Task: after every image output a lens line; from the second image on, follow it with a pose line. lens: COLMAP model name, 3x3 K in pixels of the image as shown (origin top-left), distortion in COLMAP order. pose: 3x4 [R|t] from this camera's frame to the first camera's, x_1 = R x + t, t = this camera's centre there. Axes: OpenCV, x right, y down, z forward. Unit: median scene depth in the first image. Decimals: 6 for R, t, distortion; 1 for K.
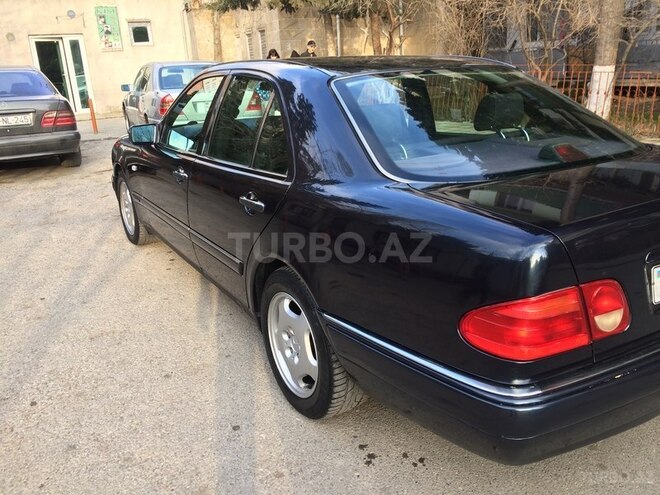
lens RADIAL K [[613.2, 0, 329.8], [0, 613.2, 246.8], [0, 0, 1]] dist [0.005566, 0.000000]
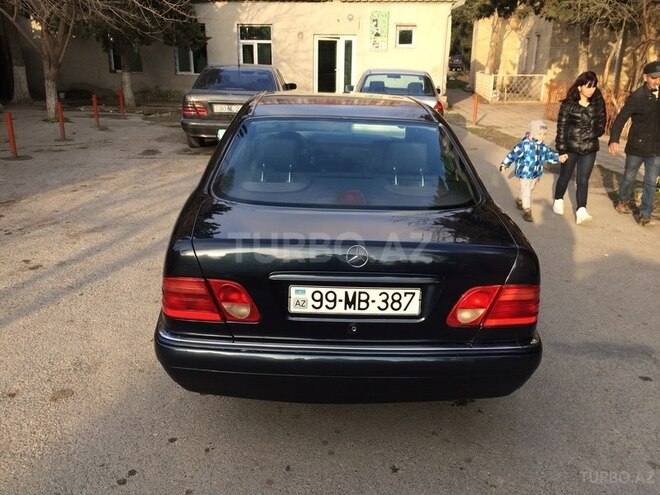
lens RADIAL K [[613.2, 0, 329.9], [0, 613.2, 248.2], [0, 0, 1]] dist [0.005566, 0.000000]
pose [[0.860718, 0.205153, -0.465915, 0.174075], [-0.196522, 0.978162, 0.067658, -0.022556], [0.469621, 0.033328, 0.882239, -0.028462]]
